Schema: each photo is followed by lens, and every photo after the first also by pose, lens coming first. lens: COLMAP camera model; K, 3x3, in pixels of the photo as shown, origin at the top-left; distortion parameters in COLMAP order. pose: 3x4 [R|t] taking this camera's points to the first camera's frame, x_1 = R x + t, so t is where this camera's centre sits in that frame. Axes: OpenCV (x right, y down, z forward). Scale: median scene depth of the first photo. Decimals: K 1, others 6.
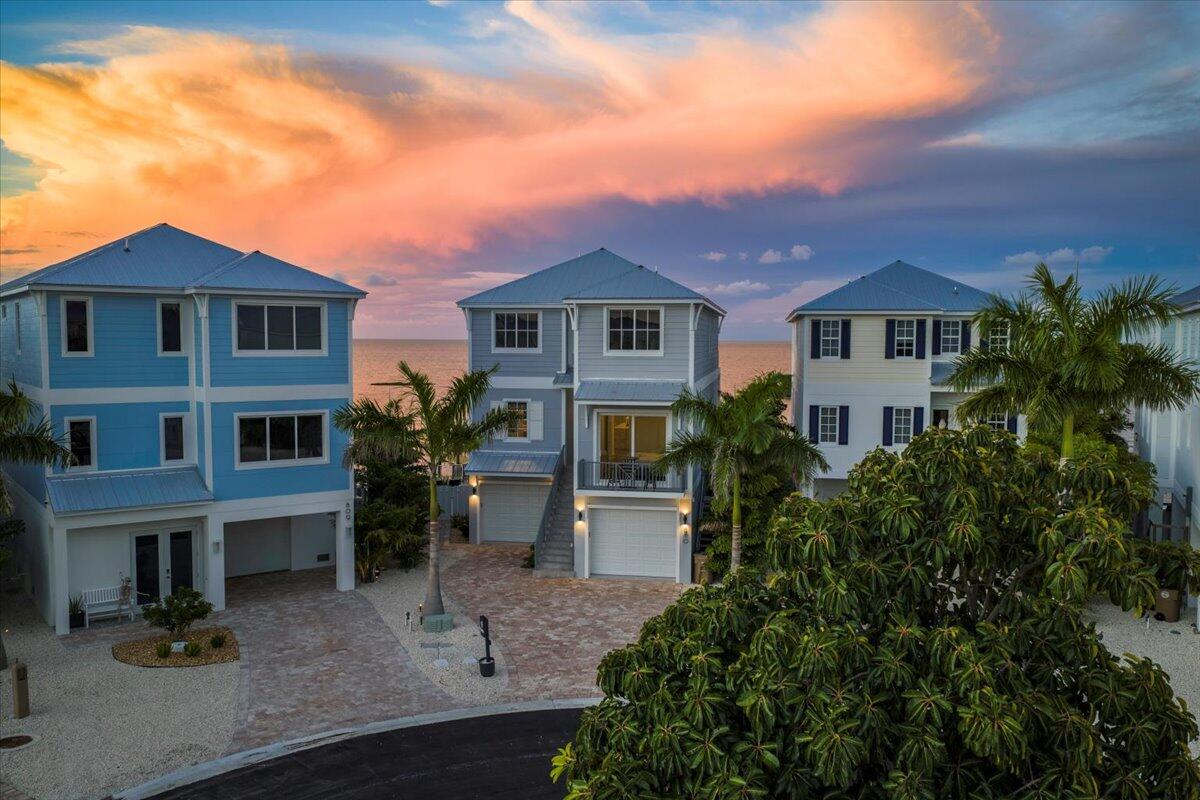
lens RADIAL K [[996.8, 0, 600.0], [0, 996.8, 400.0], [0, 0, 1]] dist [0.006368, 0.001261]
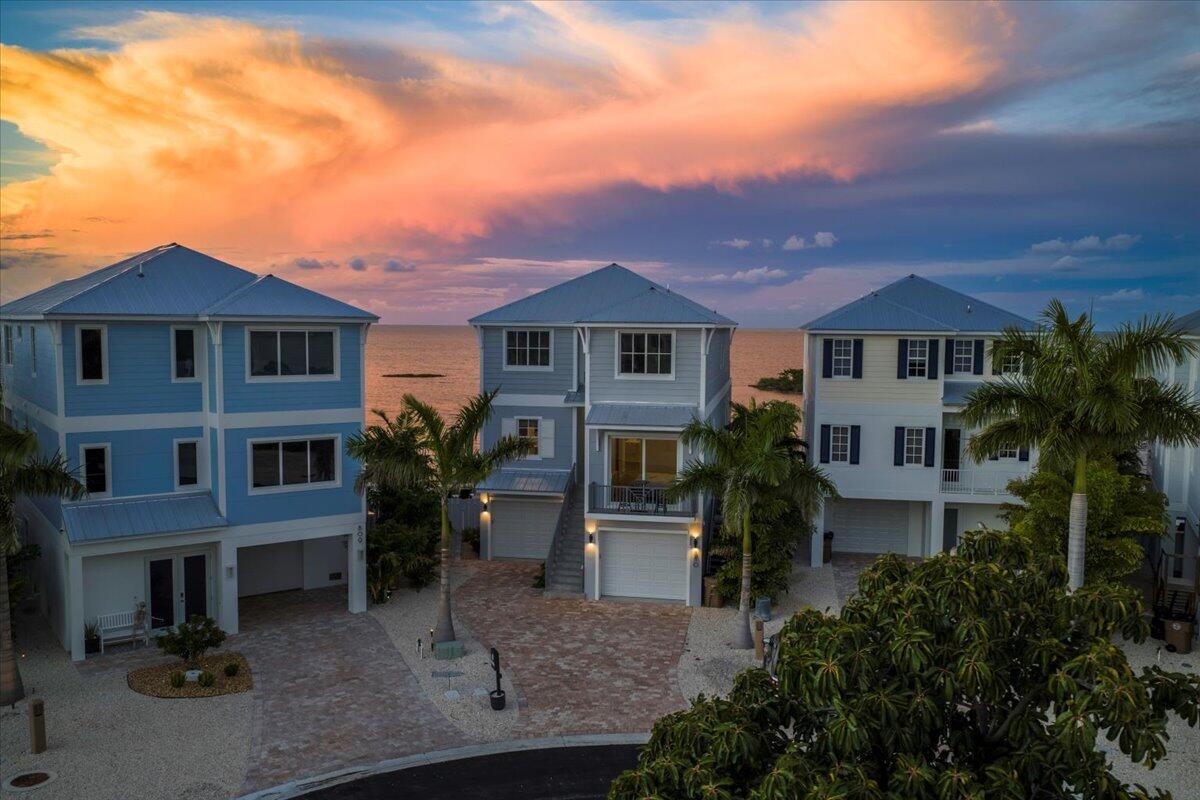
lens RADIAL K [[996.8, 0, 600.0], [0, 996.8, 400.0], [0, 0, 1]] dist [0.006368, 0.001261]
pose [[0.999930, 0.004790, -0.010794, -0.000504], [-0.004642, 0.999895, 0.013728, -0.040728], [0.010859, -0.013677, 0.999847, -0.001009]]
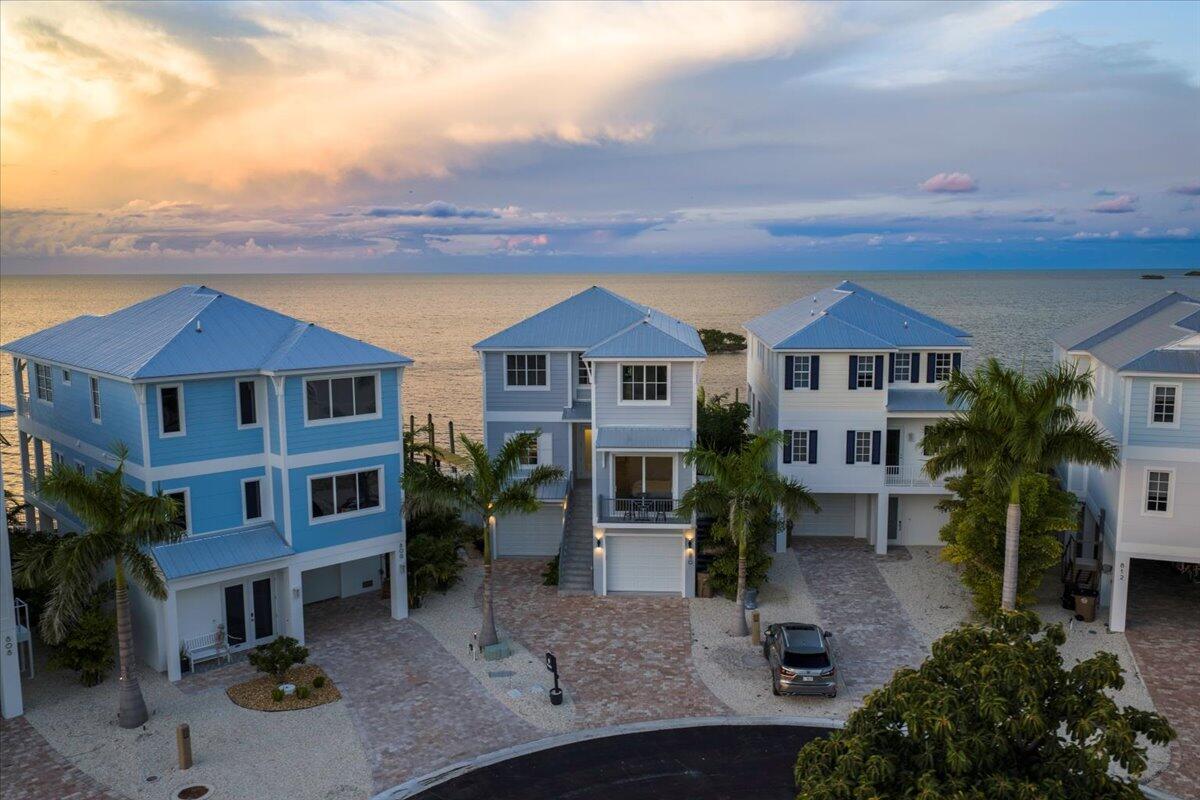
lens RADIAL K [[996.8, 0, 600.0], [0, 996.8, 400.0], [0, 0, 1]] dist [0.006368, 0.001261]
pose [[0.995457, -0.023348, 0.092300, -0.134702], [0.016950, 0.997438, 0.069498, -0.143663], [-0.093686, -0.067618, 0.993303, -0.150426]]
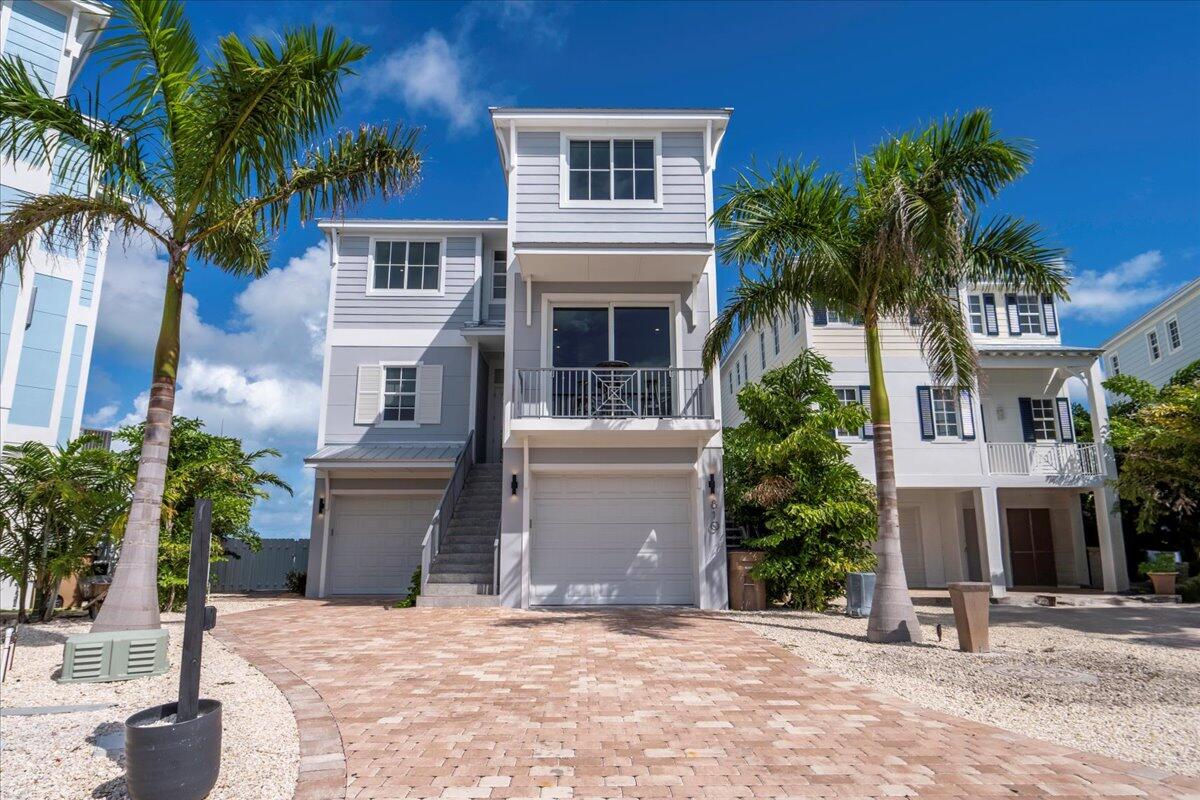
lens RADIAL K [[713.8, 0, 600.0], [0, 713.8, 400.0], [0, 0, 1]] dist [0.003027, 0.000614]
pose [[0.982962, 0.033241, 0.180780, -0.050231], [0.019113, 0.959696, -0.280390, 0.200504], [-0.182814, 0.279068, 0.942709, 0.693664]]
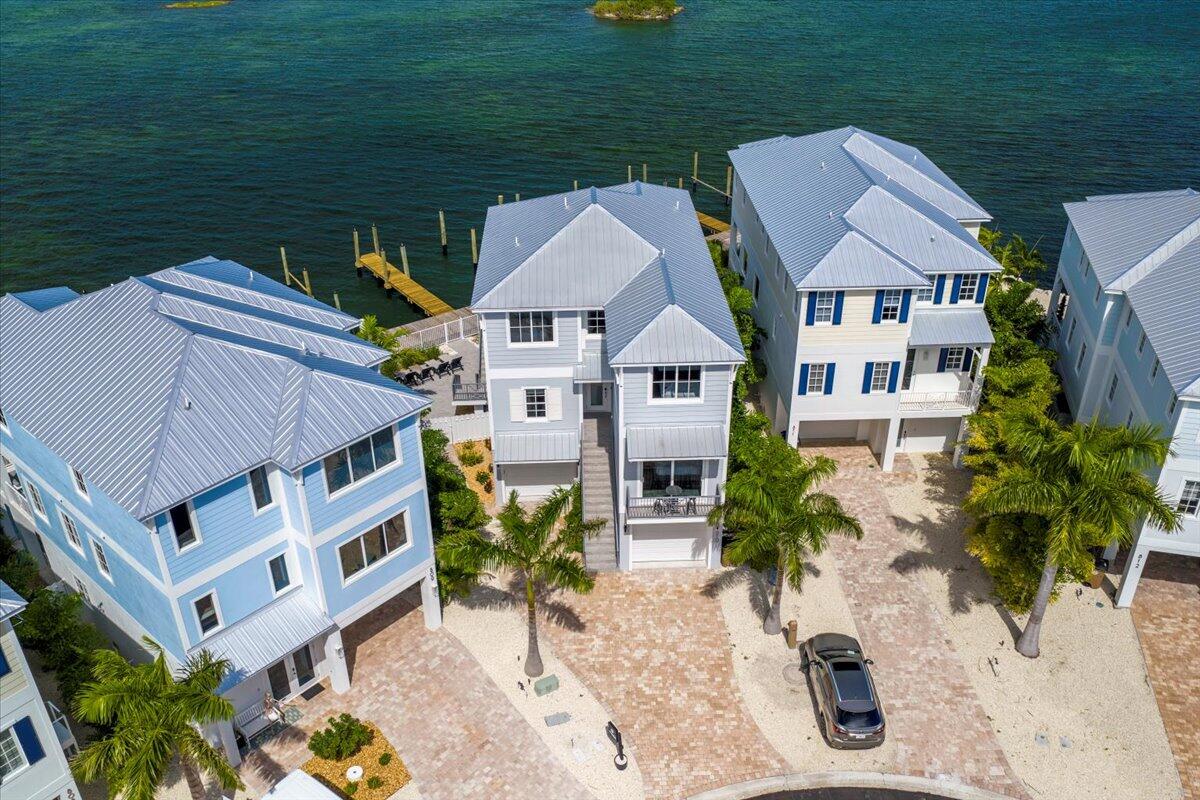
lens RADIAL K [[1002.1, 0, 600.0], [0, 1002.1, 400.0], [0, 0, 1]] dist [0.001370, 0.002511]
pose [[0.980087, -0.110966, 0.164672, -0.244205], [0.026274, 0.894463, 0.446369, -0.581361], [-0.196825, -0.433154, 0.879567, 0.075542]]
